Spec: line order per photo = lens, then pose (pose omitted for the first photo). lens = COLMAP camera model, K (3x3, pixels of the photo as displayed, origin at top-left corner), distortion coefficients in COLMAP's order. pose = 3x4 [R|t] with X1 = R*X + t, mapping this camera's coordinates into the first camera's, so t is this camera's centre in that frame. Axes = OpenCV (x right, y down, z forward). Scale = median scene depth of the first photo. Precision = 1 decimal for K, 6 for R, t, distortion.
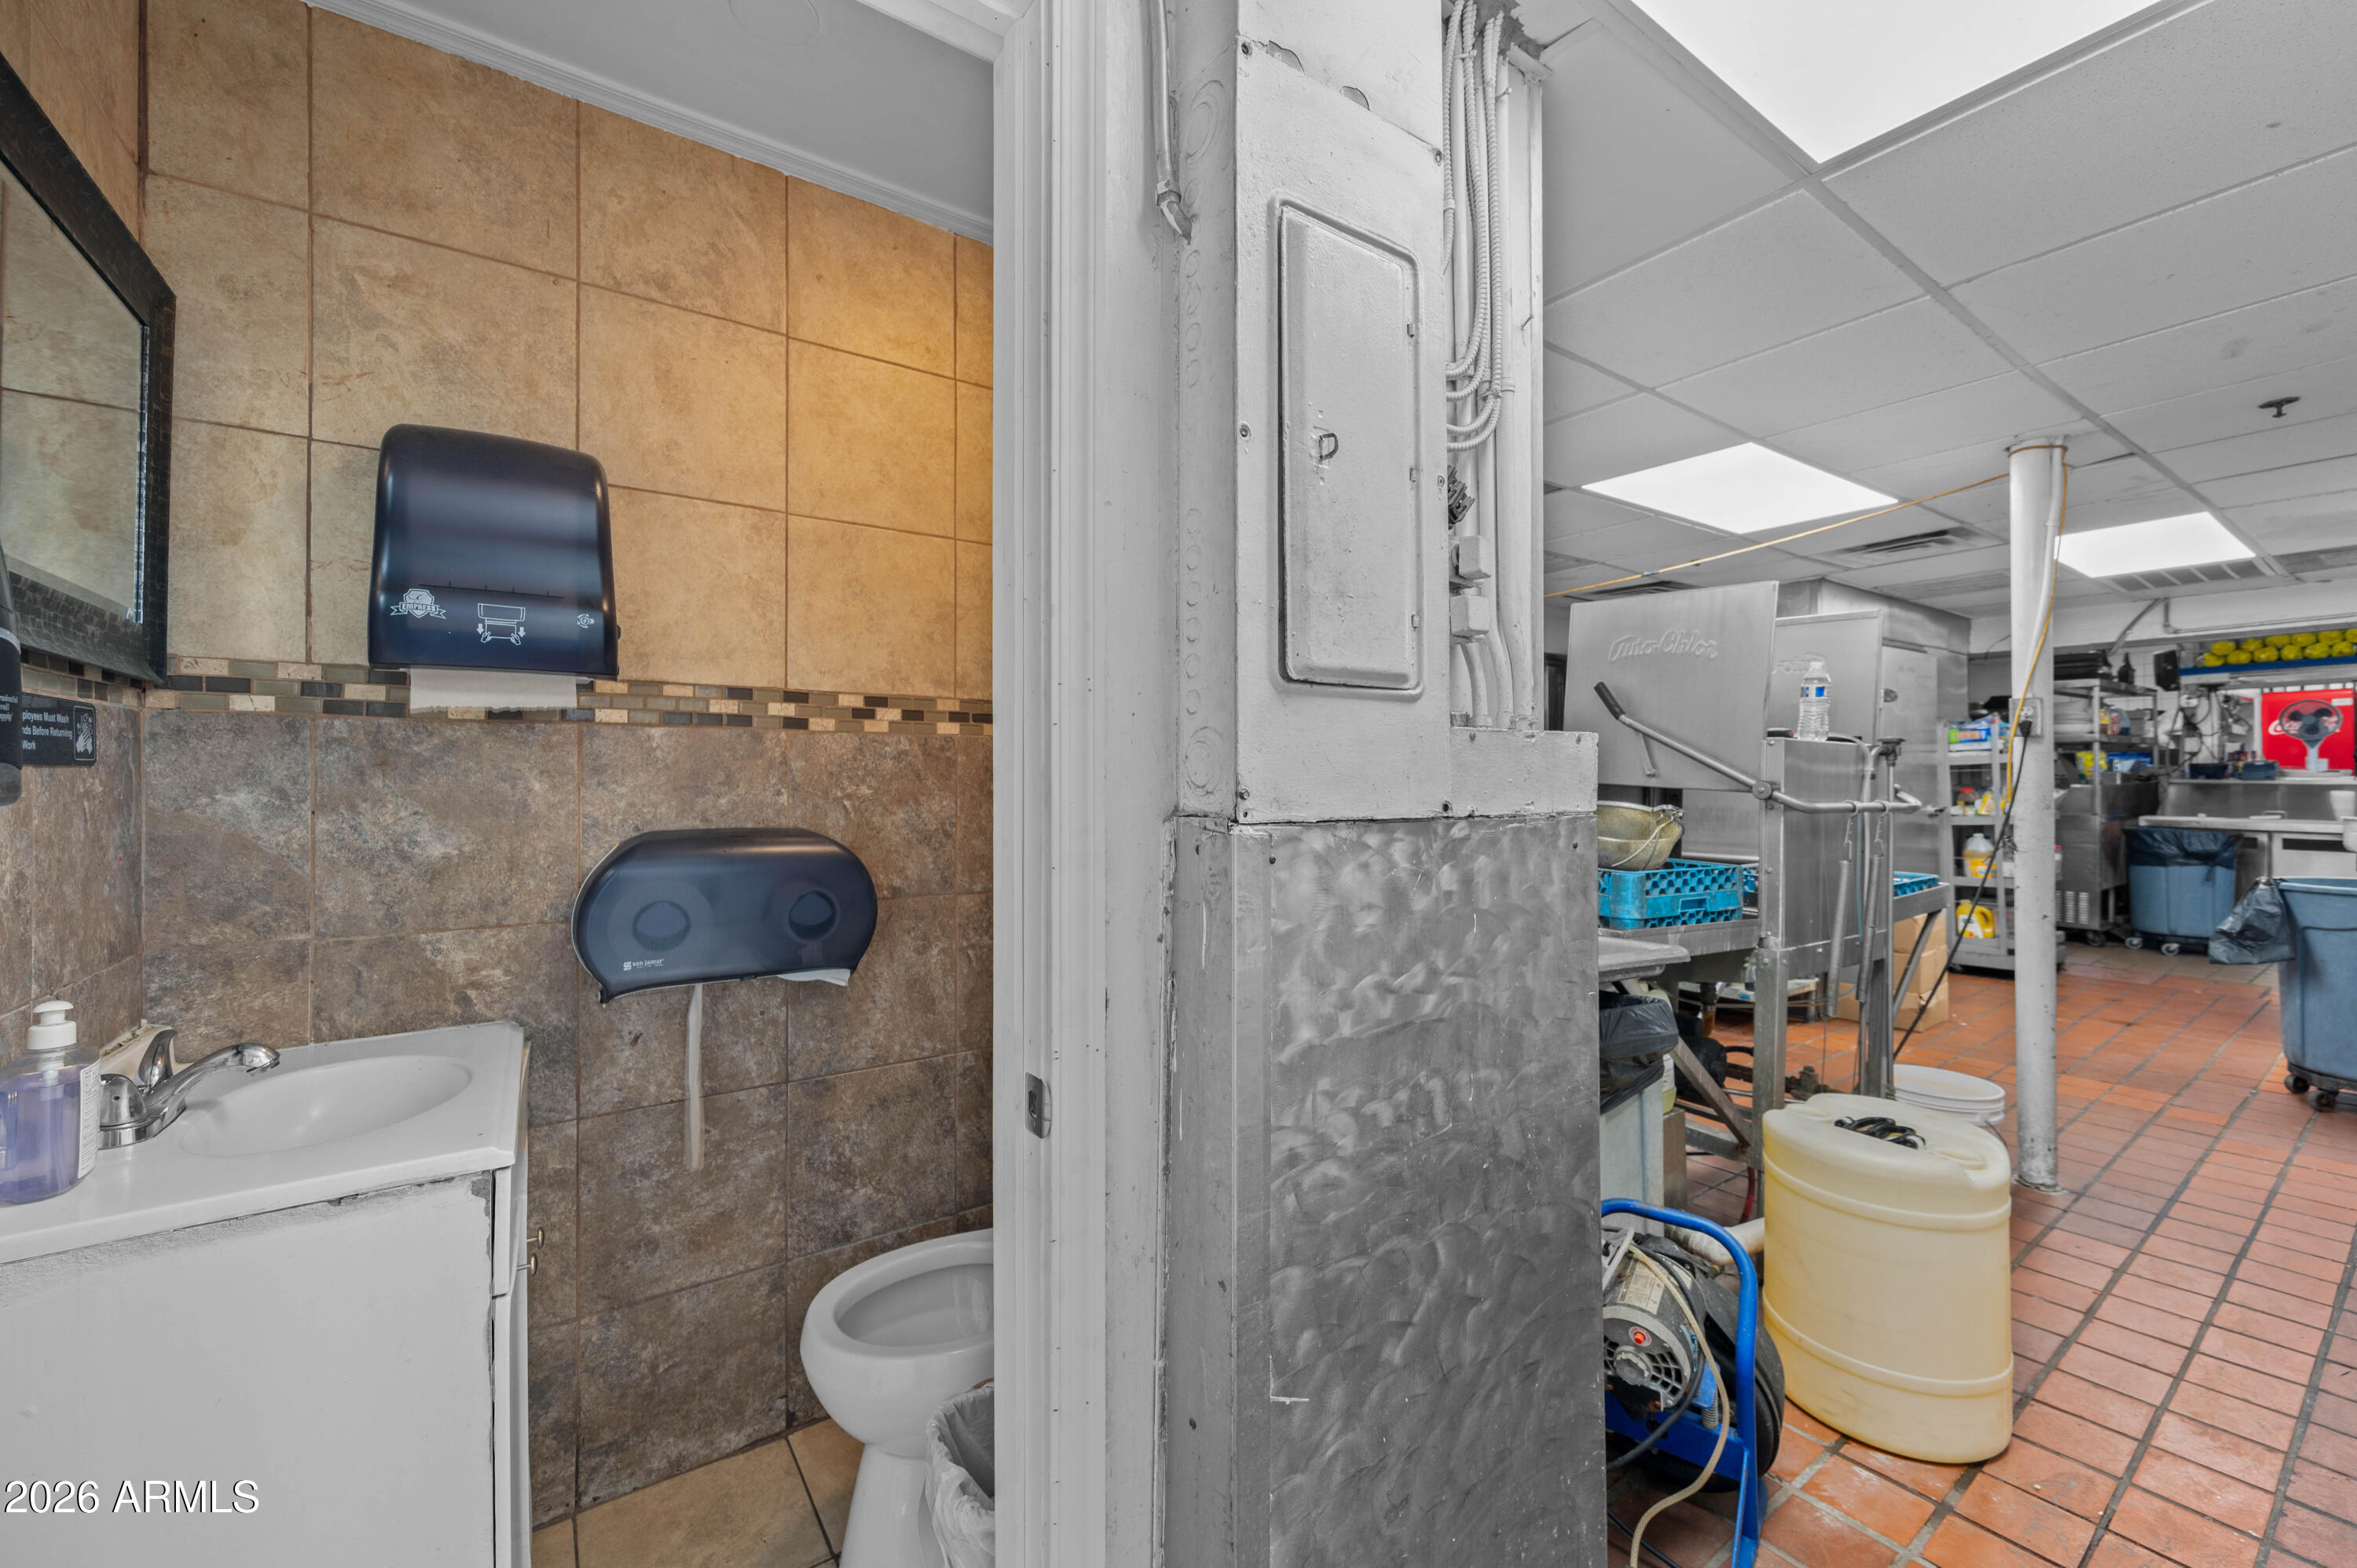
lens RADIAL K [[930.8, 0, 1163.7], [0, 930.8, 773.5], [0, 0, 1]] dist [-0.000479, 0.000548]
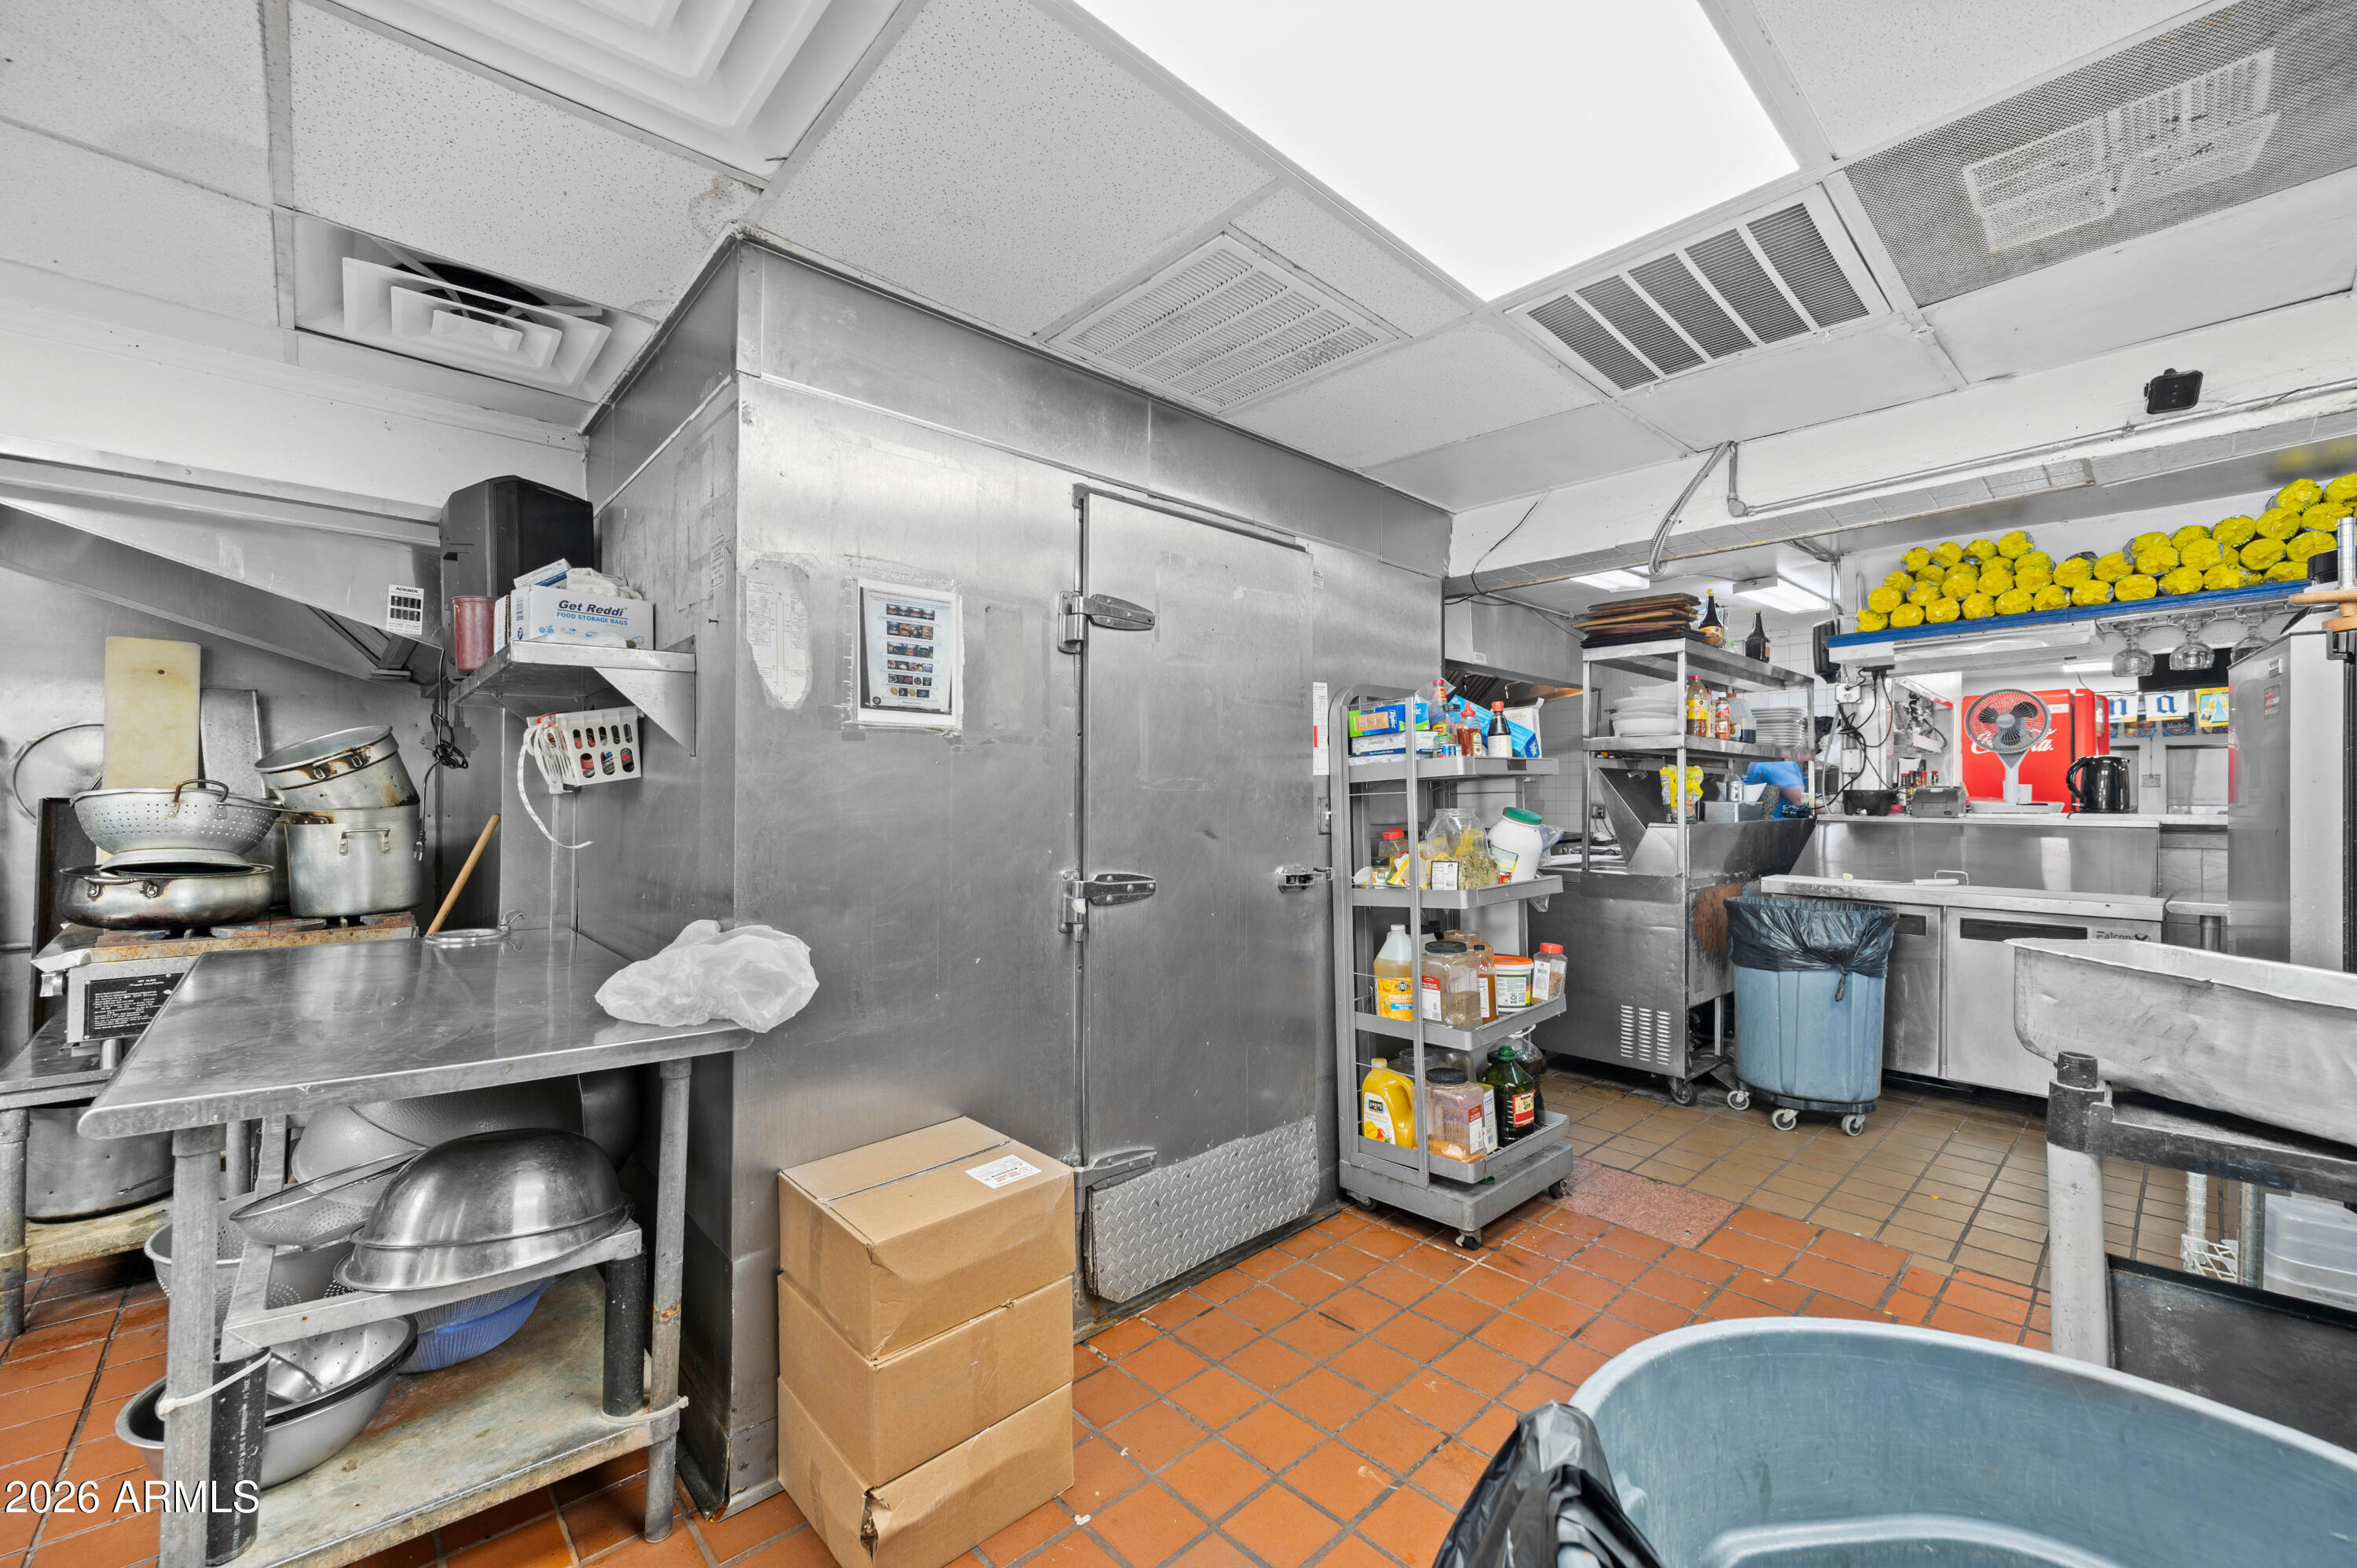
lens RADIAL K [[930.8, 0, 1177.1], [0, 930.8, 793.3], [0, 0, 1]] dist [-0.000479, 0.000548]
pose [[0.990582, 0.010519, 0.136518, 0.607019], [-0.009319, 0.999912, -0.009431, 0.001529], [-0.136606, 0.008070, 0.990593, 0.467980]]
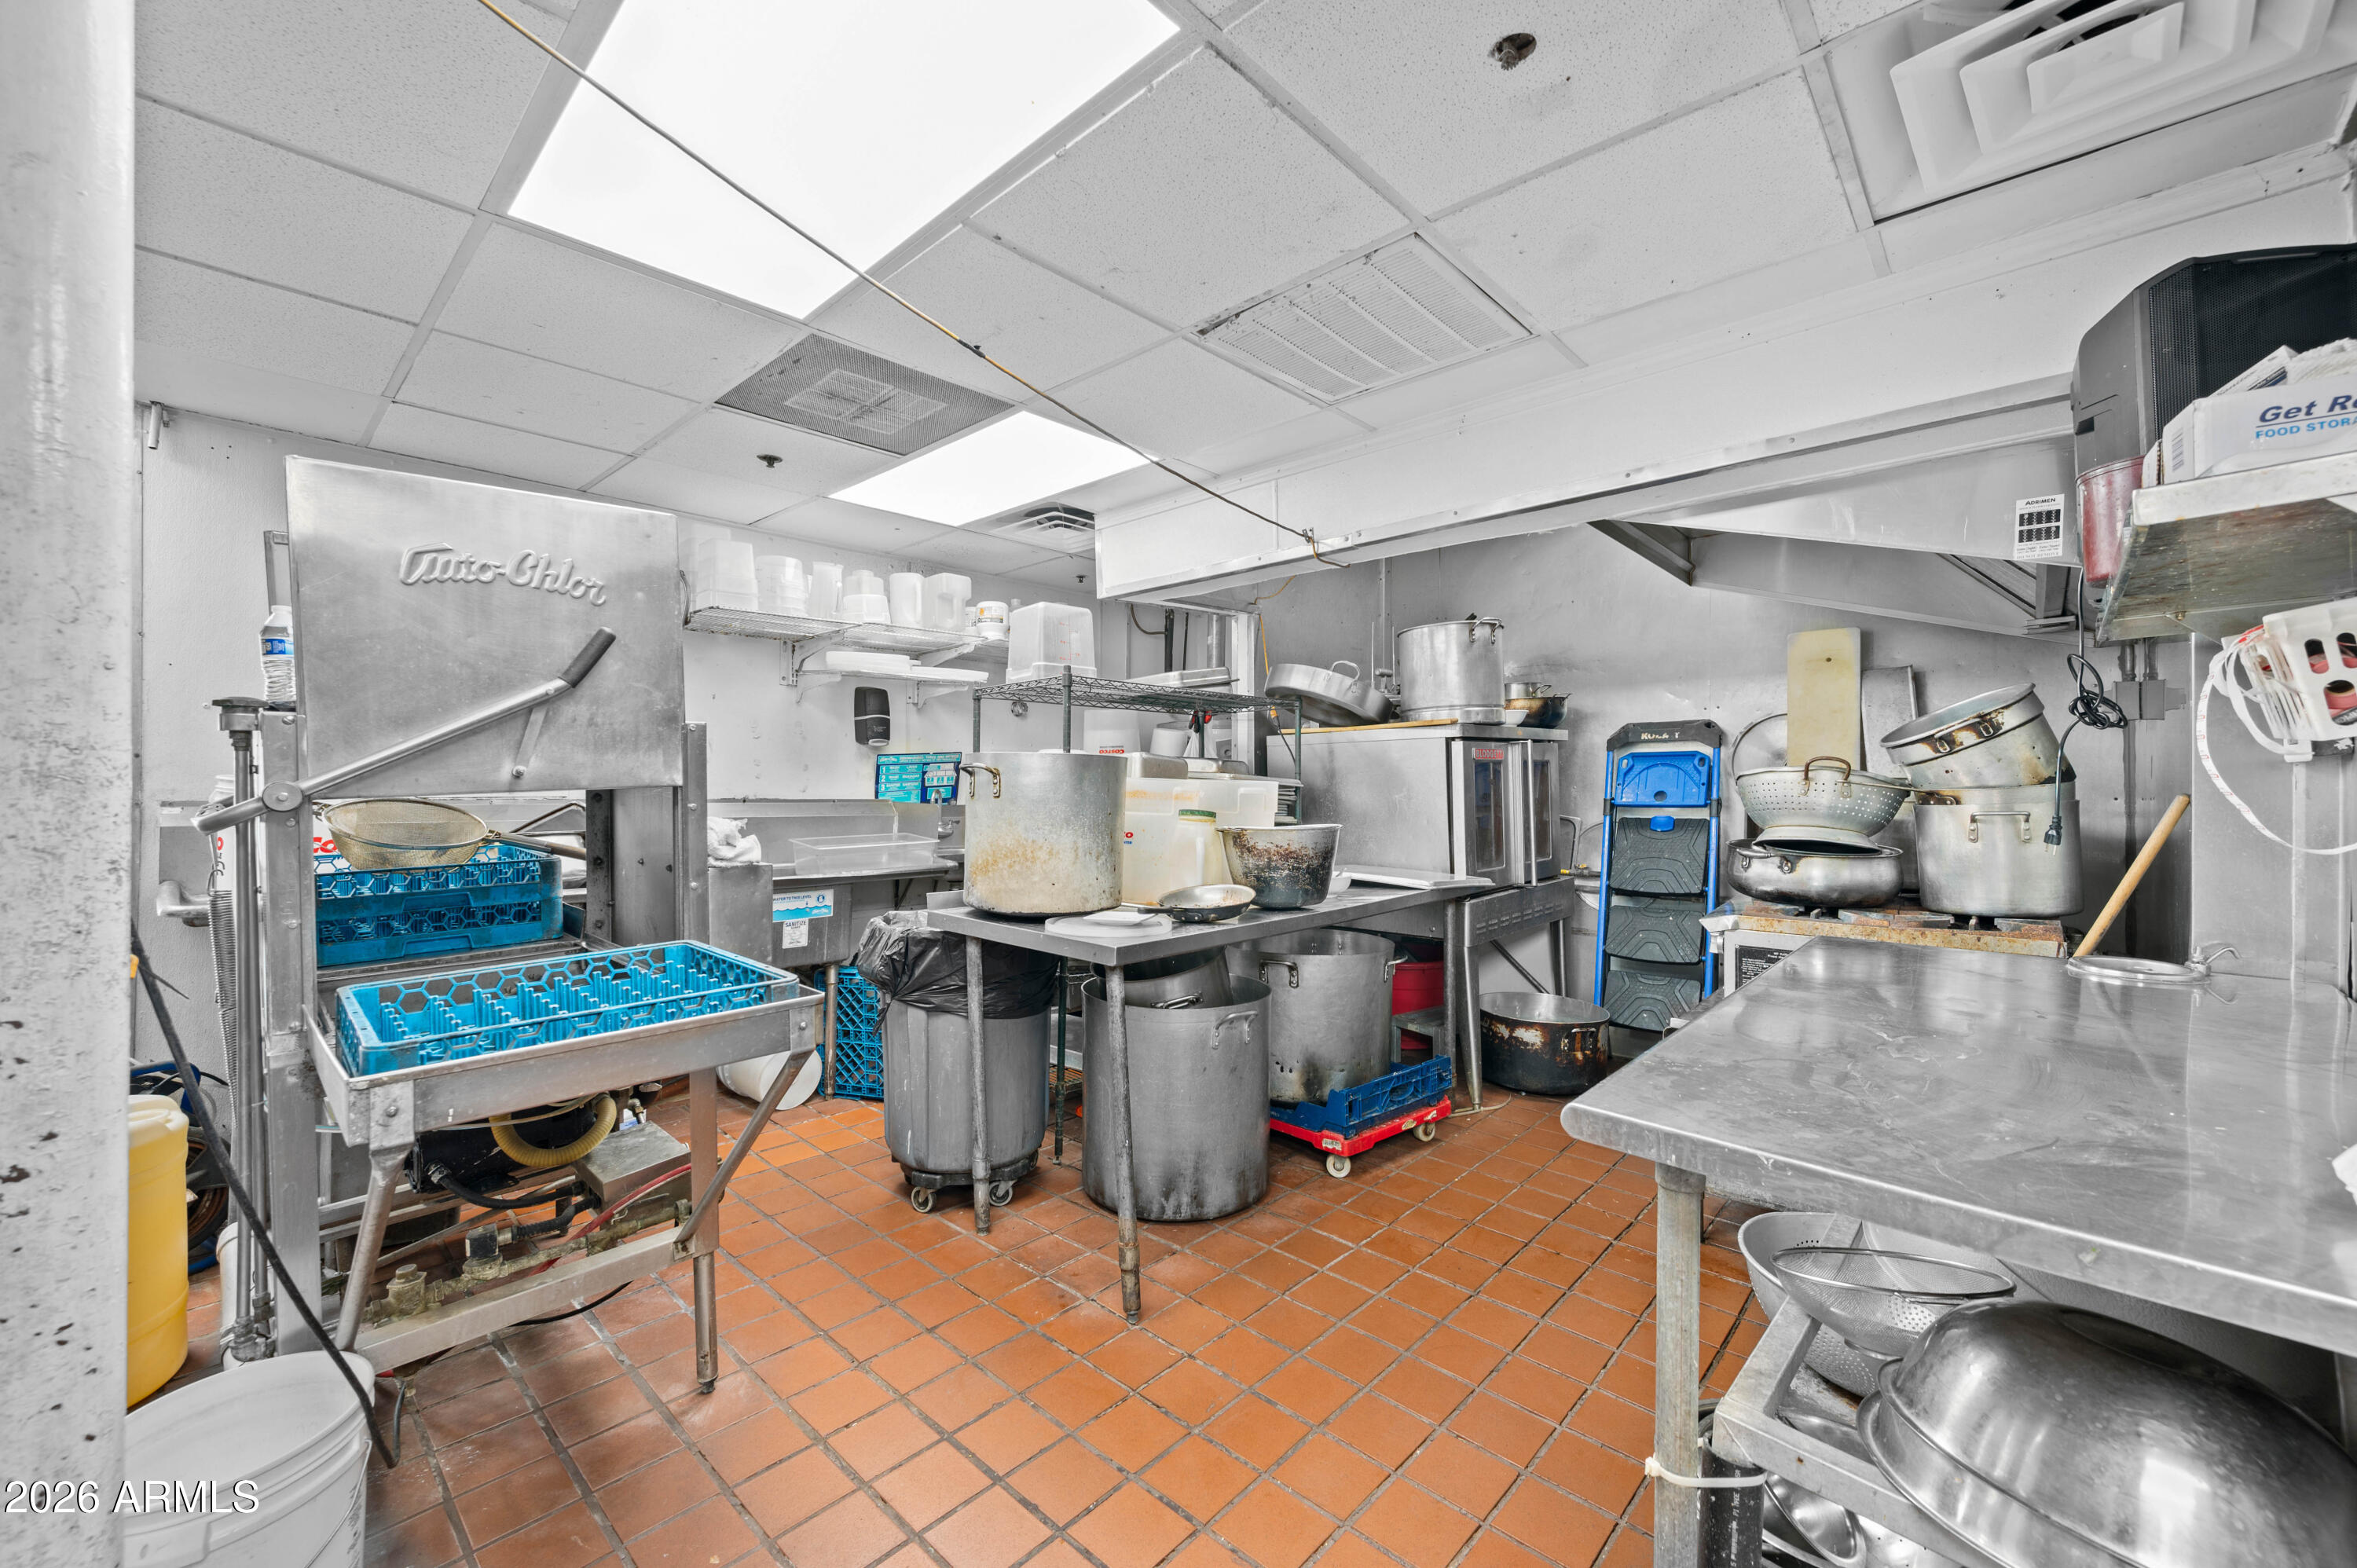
lens RADIAL K [[930.8, 0, 1165.6], [0, 930.8, 781.6], [0, 0, 1]] dist [-0.000479, 0.000548]
pose [[0.202735, 0.000371, -0.979234, 0.575016], [0.002738, 0.999996, 0.000946, 0.004779], [0.979230, -0.002873, 0.202733, 0.563776]]
